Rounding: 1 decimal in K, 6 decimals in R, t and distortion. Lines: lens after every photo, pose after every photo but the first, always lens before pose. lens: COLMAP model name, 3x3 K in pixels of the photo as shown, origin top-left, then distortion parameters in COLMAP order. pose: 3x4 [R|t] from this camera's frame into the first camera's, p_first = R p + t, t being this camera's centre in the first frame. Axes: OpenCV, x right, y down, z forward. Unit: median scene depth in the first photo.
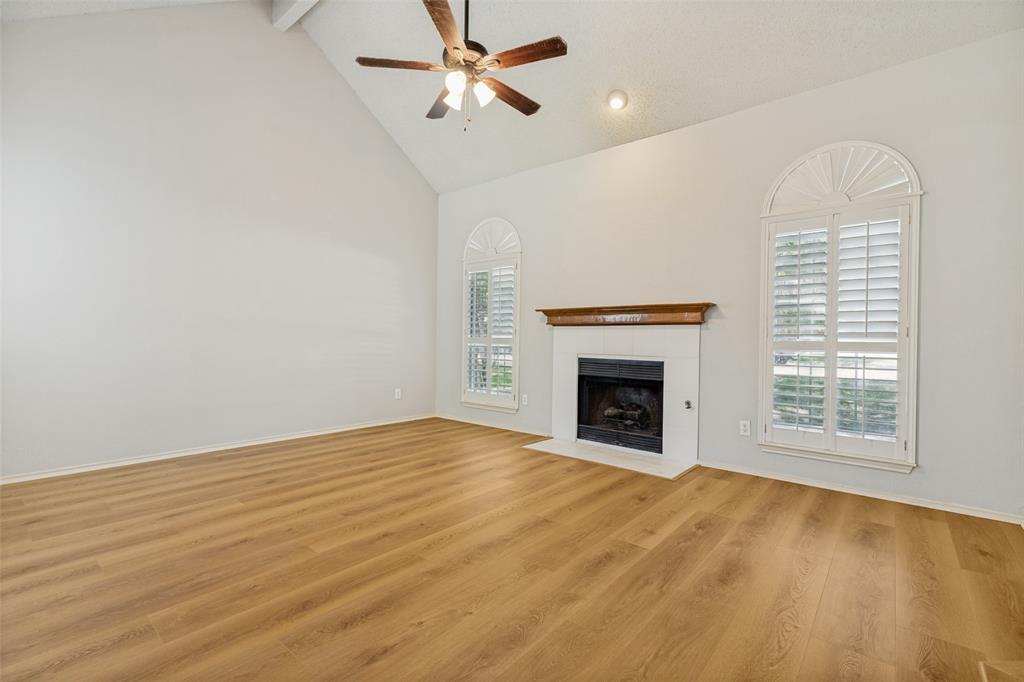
lens RADIAL K [[455.5, 0, 510.1], [0, 455.5, 344.1], [0, 0, 1]] dist [0.002779, -0.000231]
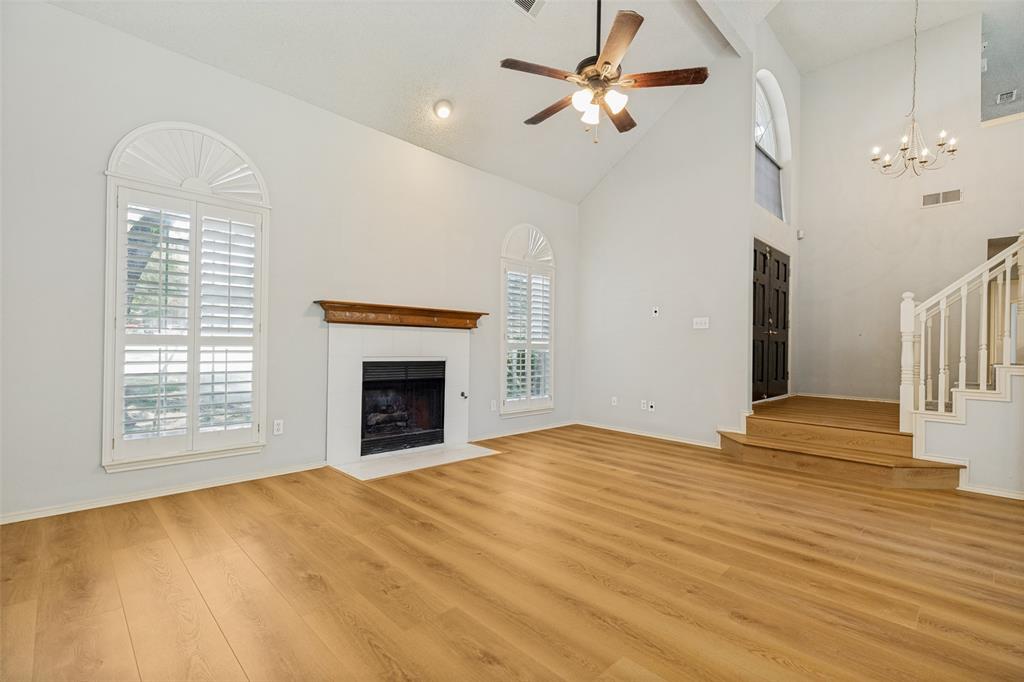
lens RADIAL K [[455.5, 0, 509.5], [0, 455.5, 339.8], [0, 0, 1]] dist [0.002779, -0.000231]
pose [[0.100335, -0.002414, 0.994951, -0.807033], [-0.007797, 0.999964, 0.003212, -0.019579], [-0.994923, -0.008080, 0.100313, 0.766667]]
